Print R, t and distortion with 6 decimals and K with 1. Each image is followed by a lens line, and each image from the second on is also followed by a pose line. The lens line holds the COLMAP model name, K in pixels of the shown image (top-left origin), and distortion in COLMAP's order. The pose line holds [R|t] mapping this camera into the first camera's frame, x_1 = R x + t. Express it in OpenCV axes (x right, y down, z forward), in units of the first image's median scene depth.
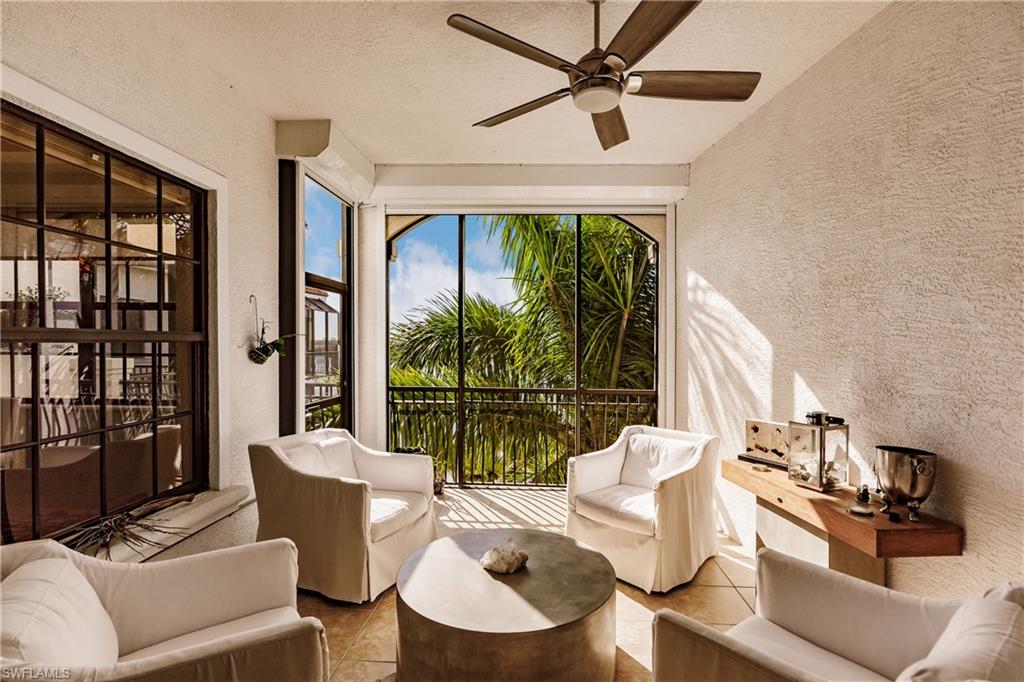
lens RADIAL K [[484.4, 0, 508.0], [0, 484.4, 344.9], [0, 0, 1]] dist [0.011499, 0.000178]
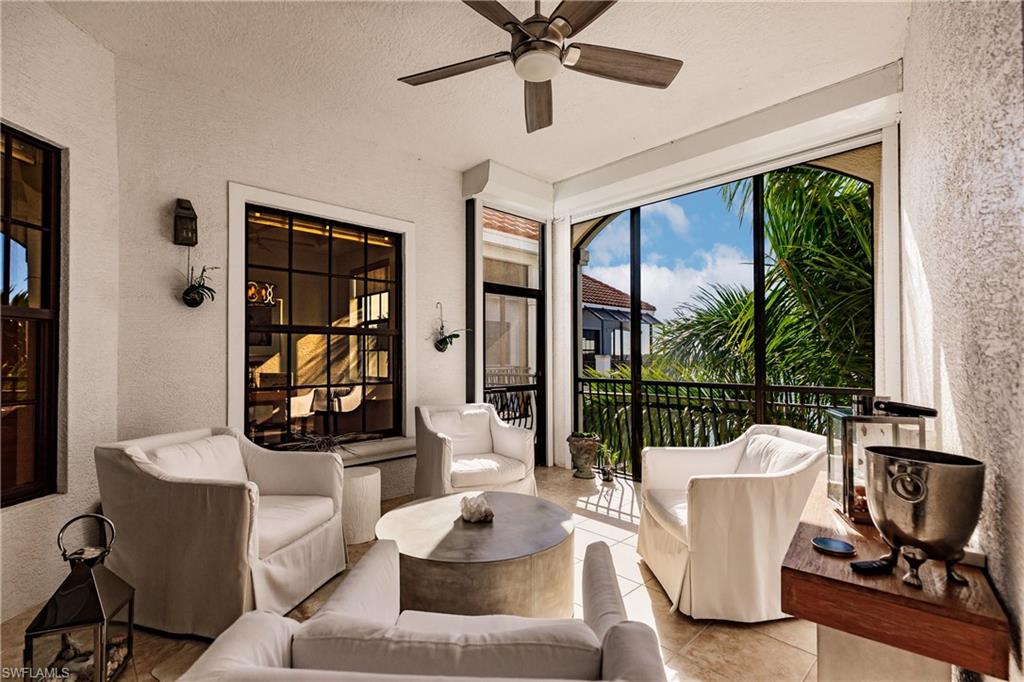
lens RADIAL K [[452.7, 0, 506.1], [0, 452.7, 348.1], [0, 0, 1]] dist [0.004470, 0.000551]
pose [[0.730869, -0.023799, -0.682103, 0.439575], [0.006861, 0.999598, -0.027524, 0.058149], [0.682484, 0.015437, 0.730738, 0.167969]]
